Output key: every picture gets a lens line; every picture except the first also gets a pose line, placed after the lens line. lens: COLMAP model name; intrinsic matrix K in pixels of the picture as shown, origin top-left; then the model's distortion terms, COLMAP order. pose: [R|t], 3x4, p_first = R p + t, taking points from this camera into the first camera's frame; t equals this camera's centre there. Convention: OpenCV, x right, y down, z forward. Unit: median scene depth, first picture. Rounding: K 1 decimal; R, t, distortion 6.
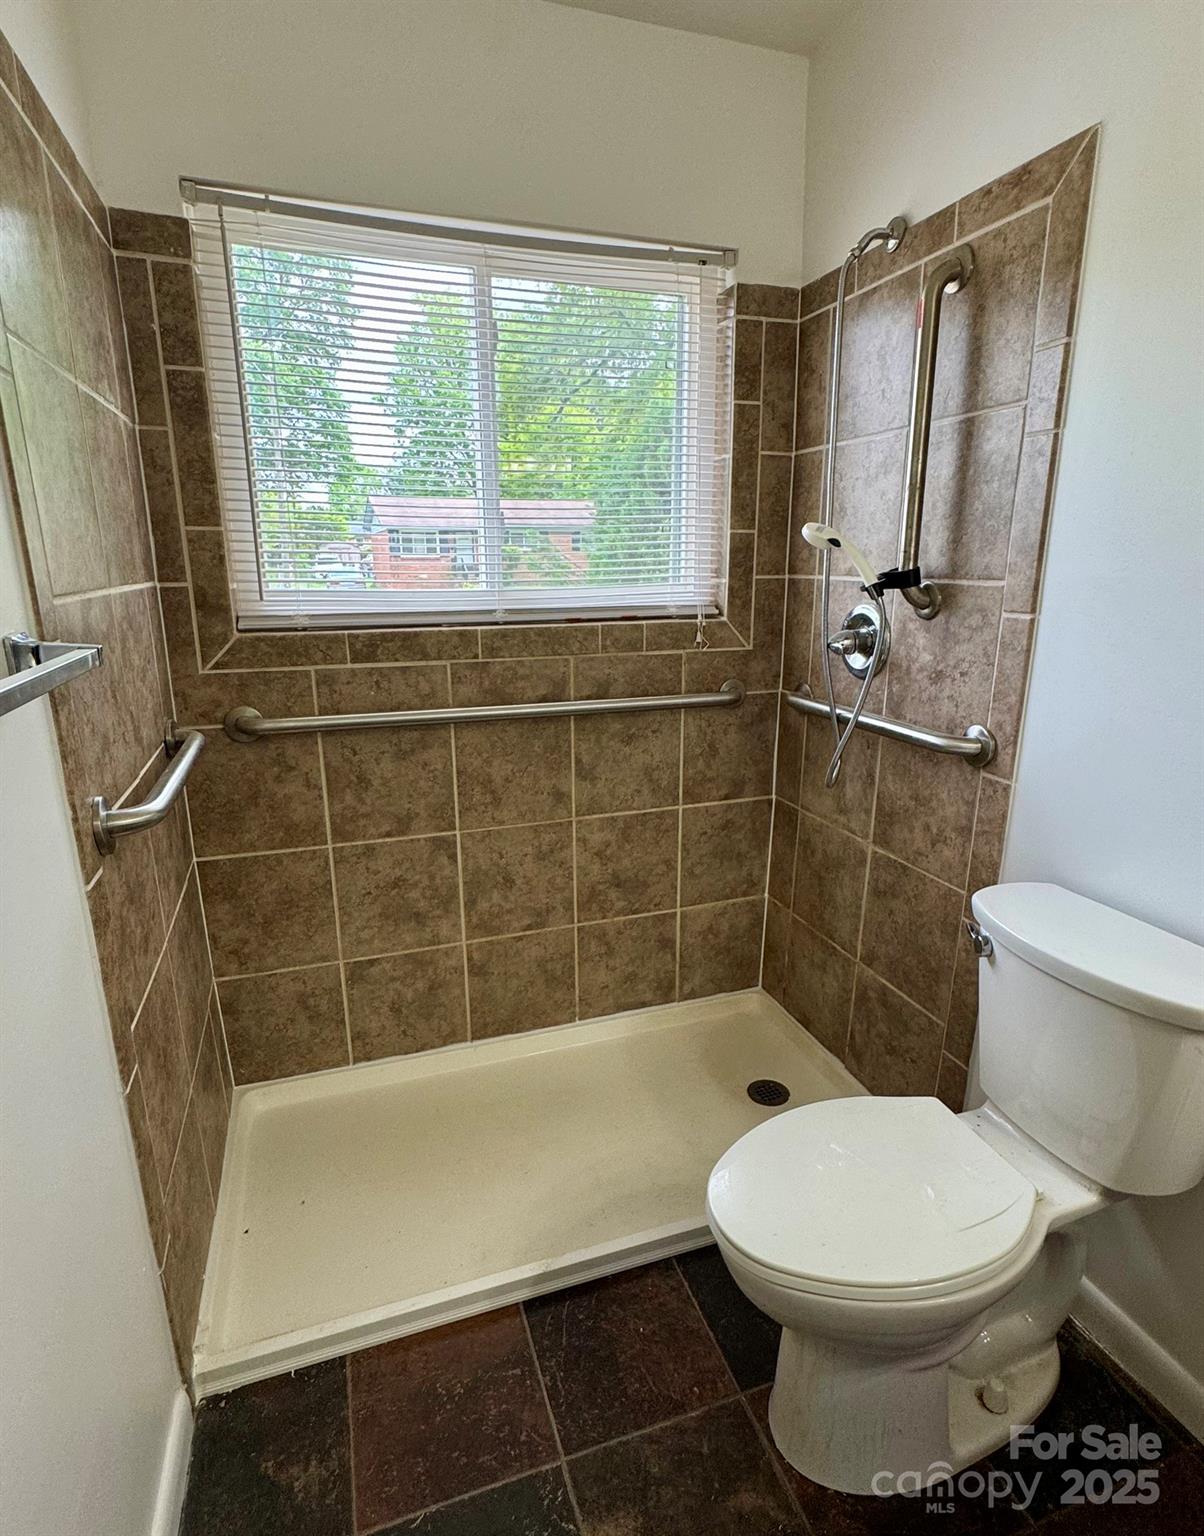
lens RADIAL K [[791.8, 0, 599.9], [0, 791.8, 770.8], [0, 0, 1]] dist [-0.001321, -0.001584]
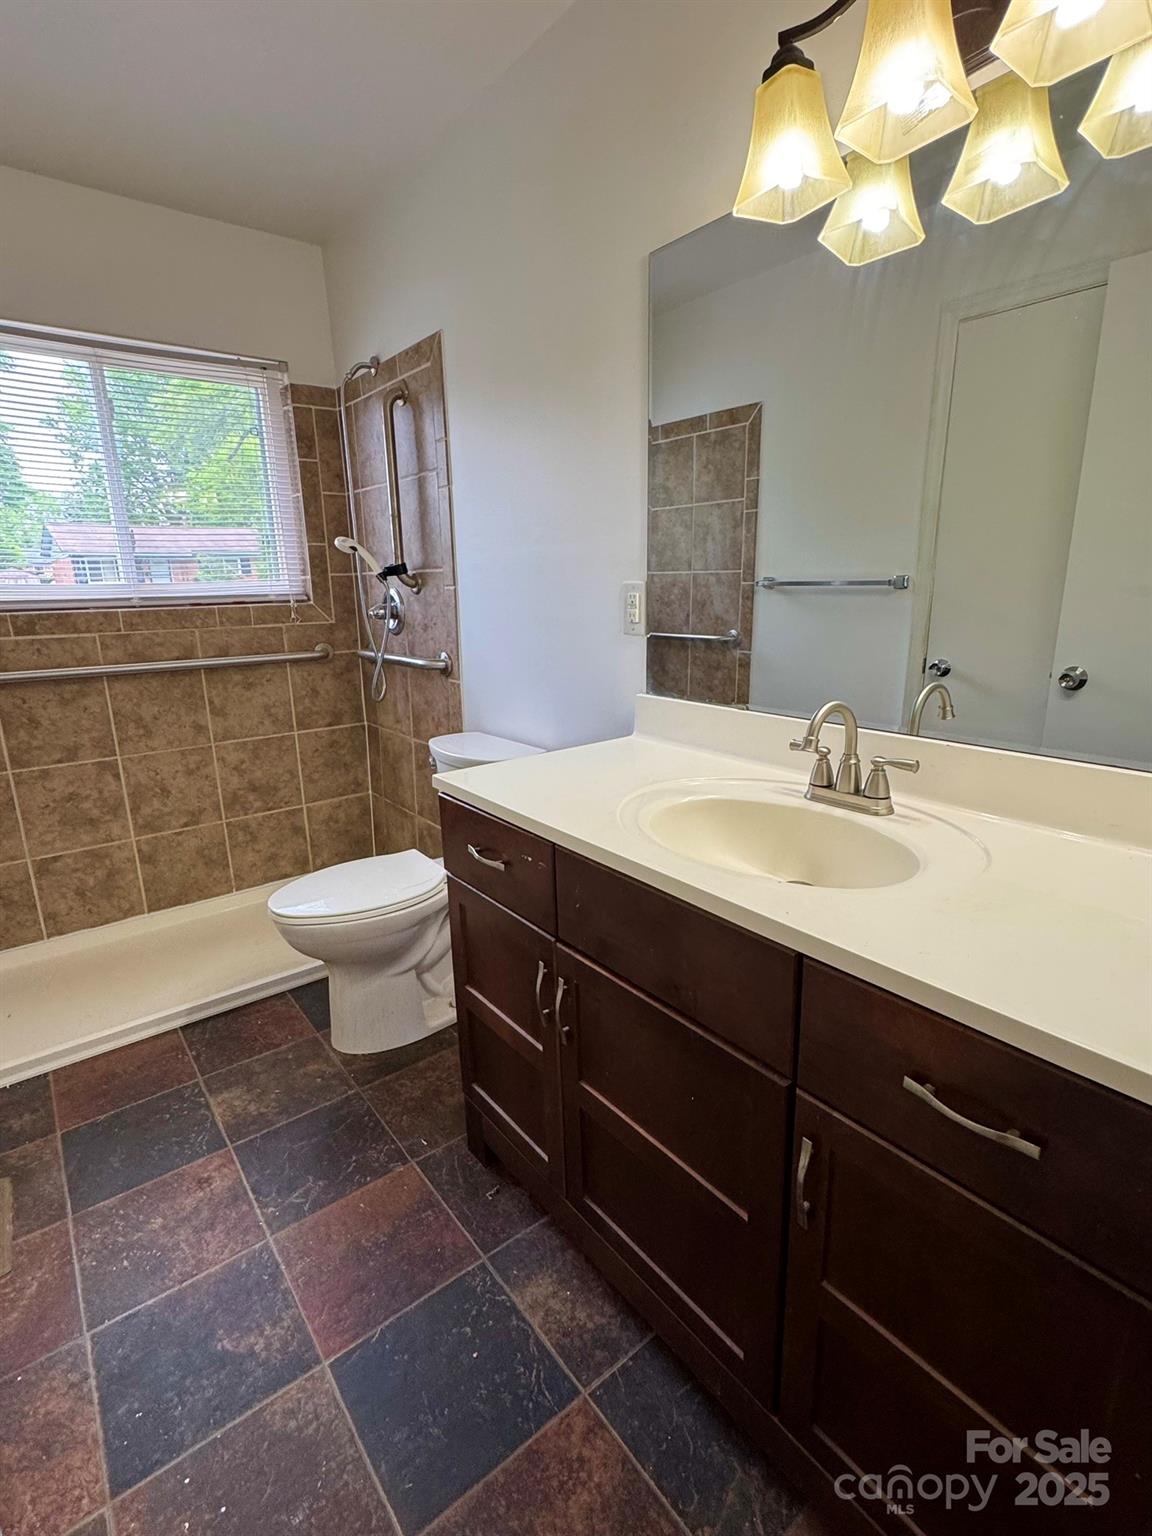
lens RADIAL K [[726.4, 0, 579.1], [0, 726.4, 763.5], [0, 0, 1]] dist [-0.002449, 0.001227]
pose [[0.943242, -0.092766, 0.318886, 0.179142], [0.099020, 0.995080, -0.003420, 0.174908], [-0.316999, 0.034802, 0.947787, -0.475460]]
